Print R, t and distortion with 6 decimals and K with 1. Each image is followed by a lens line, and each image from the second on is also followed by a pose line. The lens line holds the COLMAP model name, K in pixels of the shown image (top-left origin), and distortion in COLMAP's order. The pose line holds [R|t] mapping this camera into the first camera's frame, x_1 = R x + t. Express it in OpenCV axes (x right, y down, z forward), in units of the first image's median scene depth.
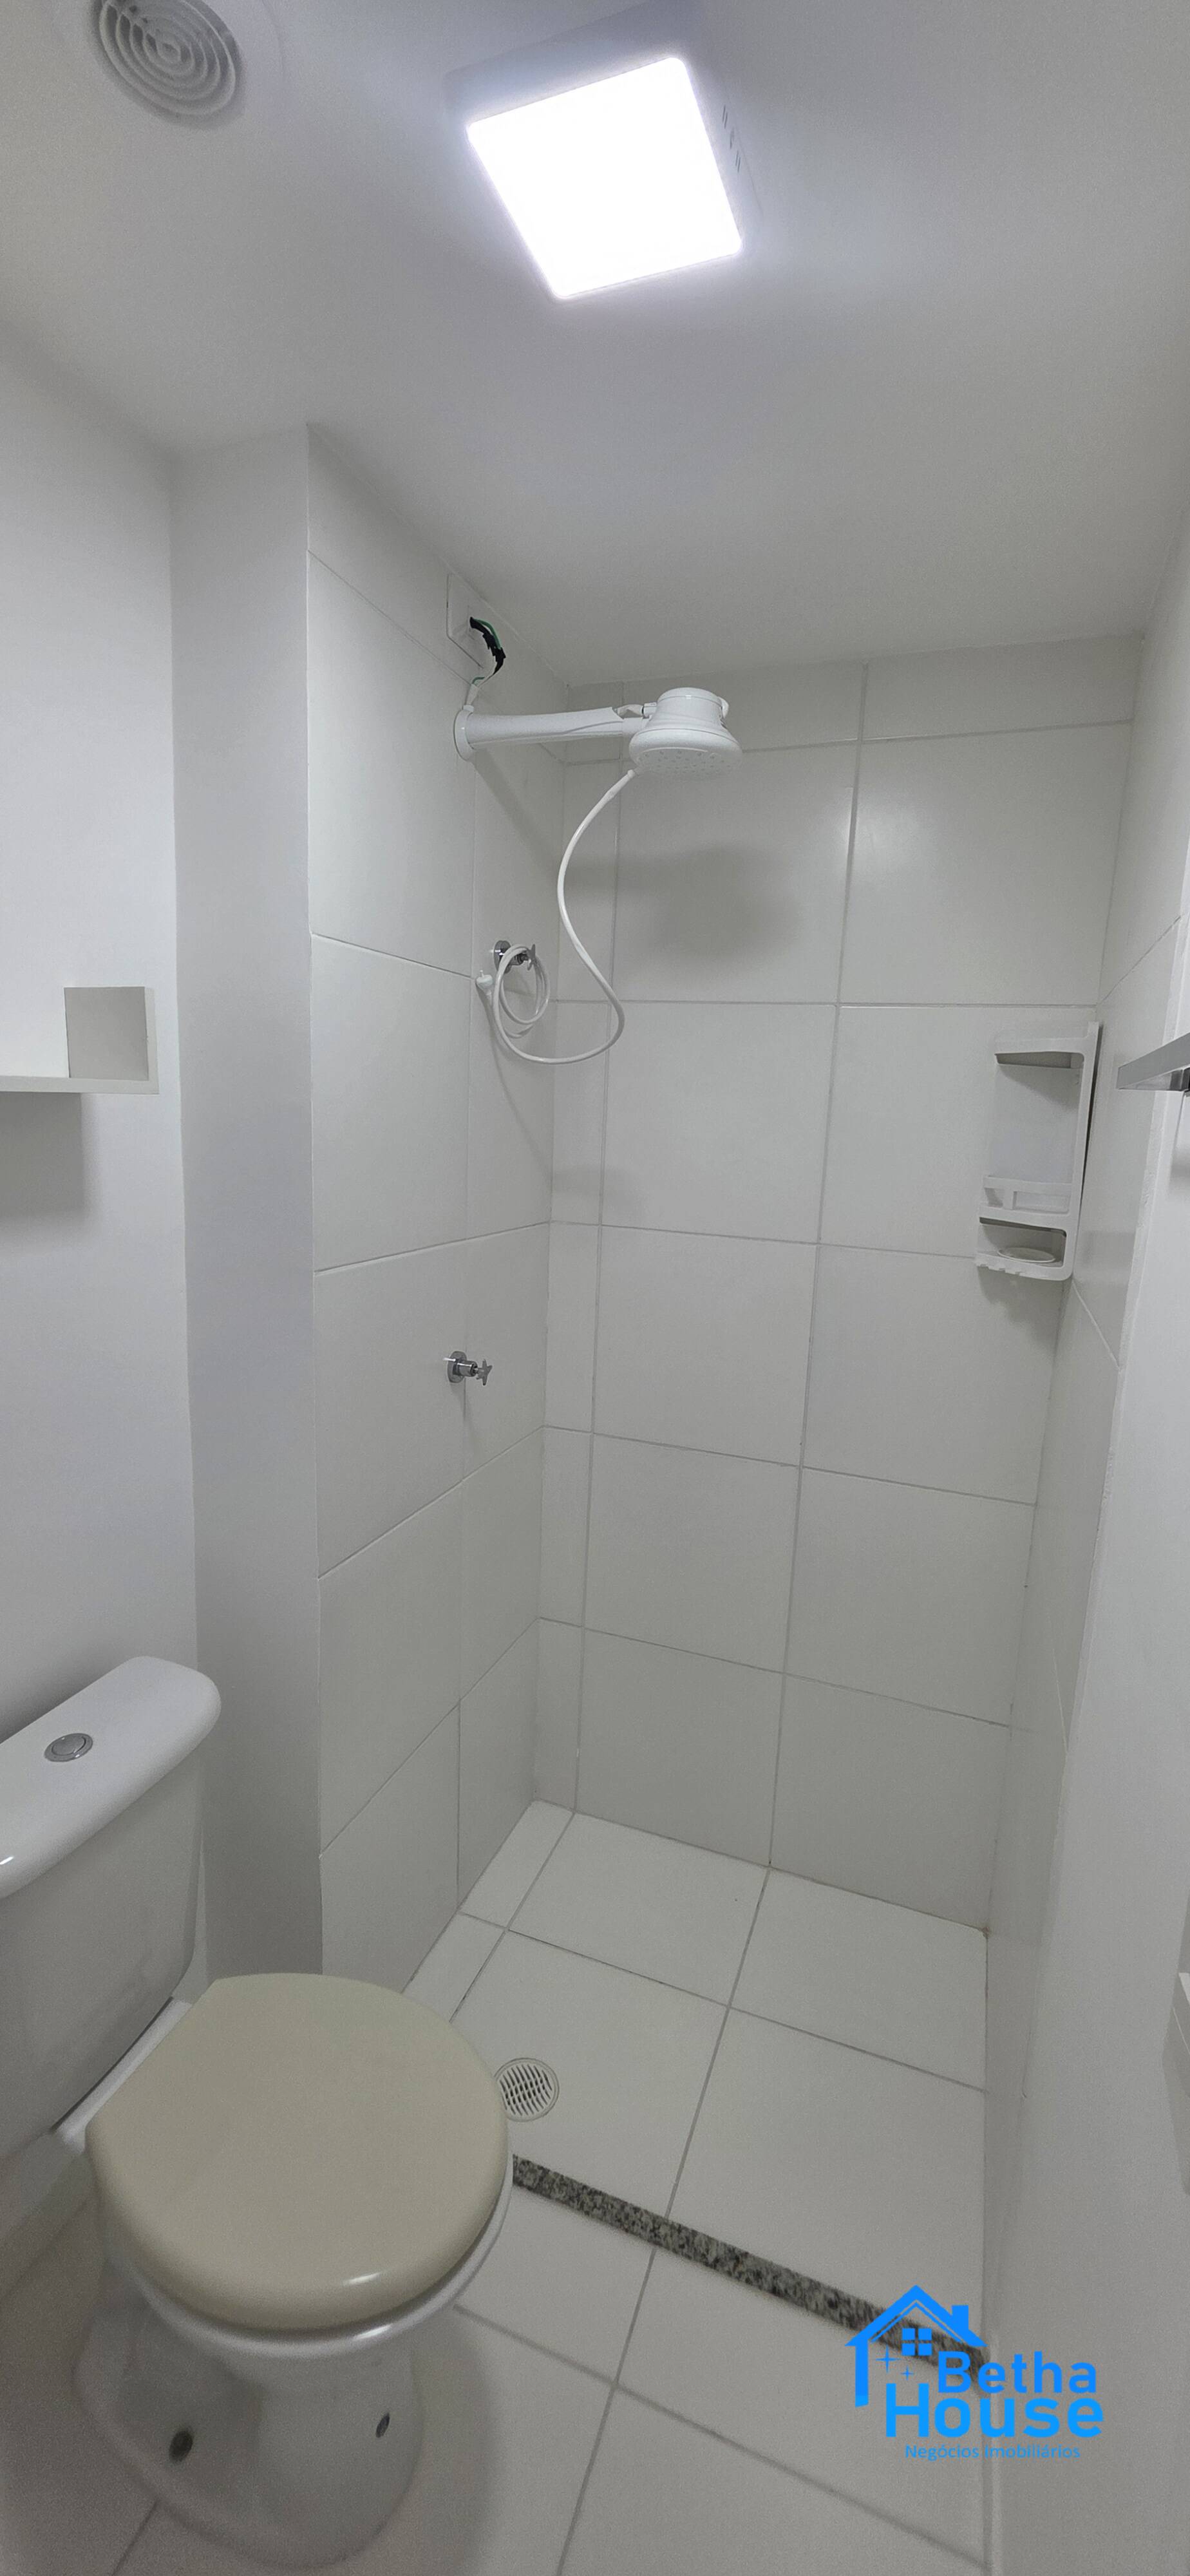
lens RADIAL K [[1030.7, 0, 599.1], [0, 1030.7, 1287.6], [0, 0, 1]] dist [0.002222, -0.000031]
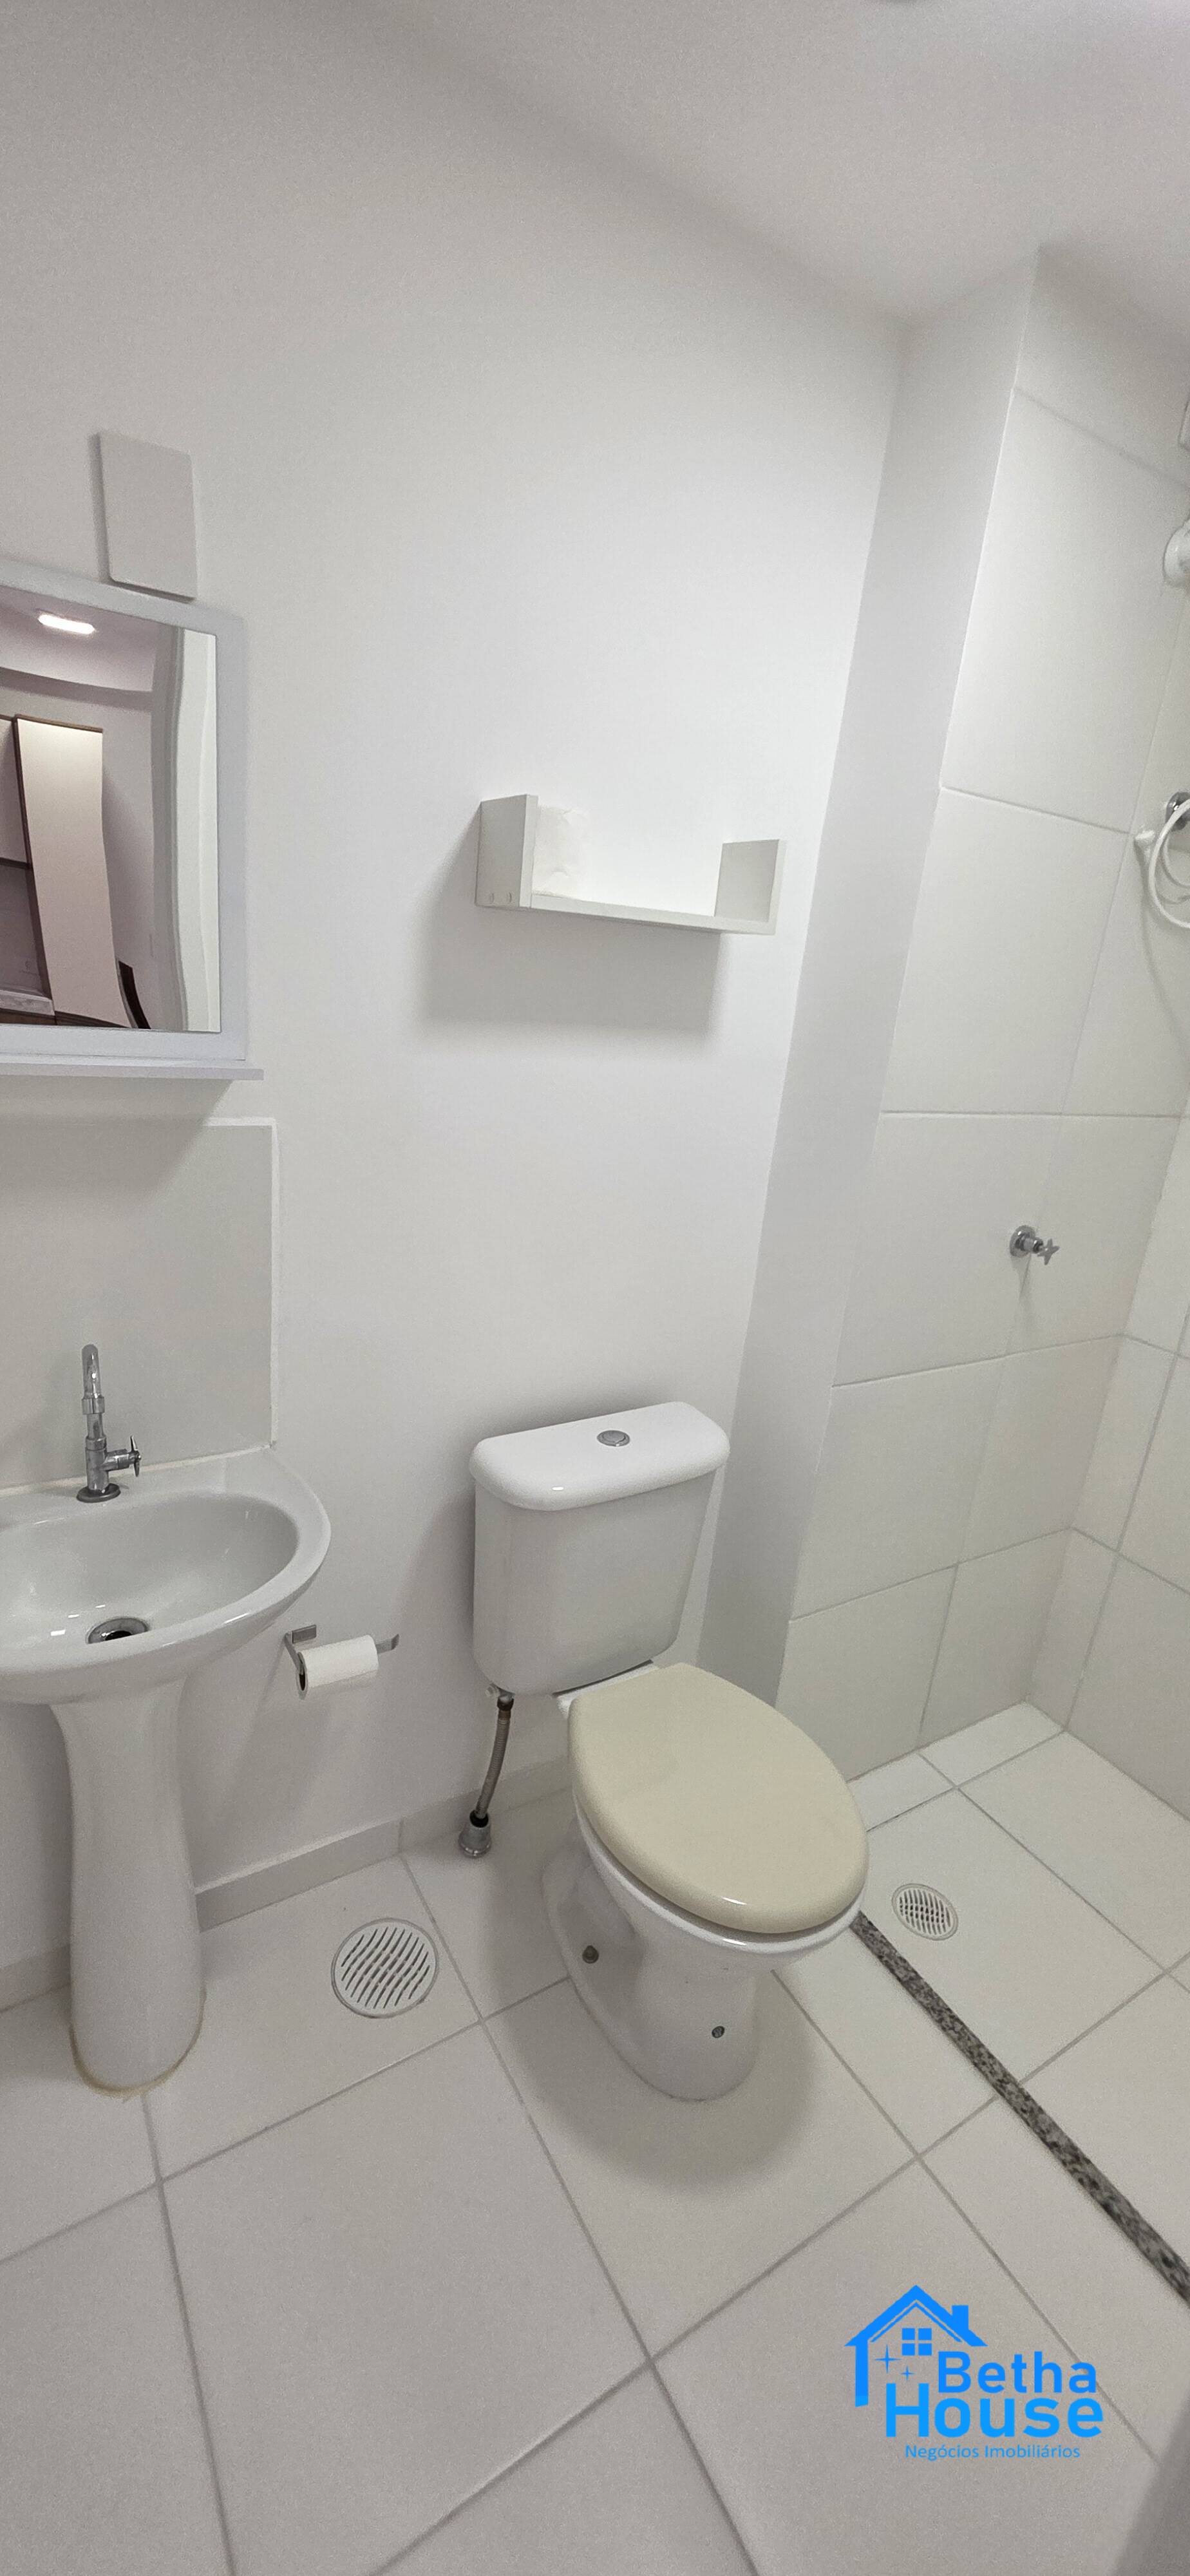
lens RADIAL K [[1030.7, 0, 598.5], [0, 1030.7, 1284.3], [0, 0, 1]] dist [0.002222, -0.000031]
pose [[0.789718, 0.221348, -0.572145, 0.143904], [-0.170996, 0.975099, 0.141219, 0.057516], [0.589156, -0.013689, 0.807903, -0.057150]]
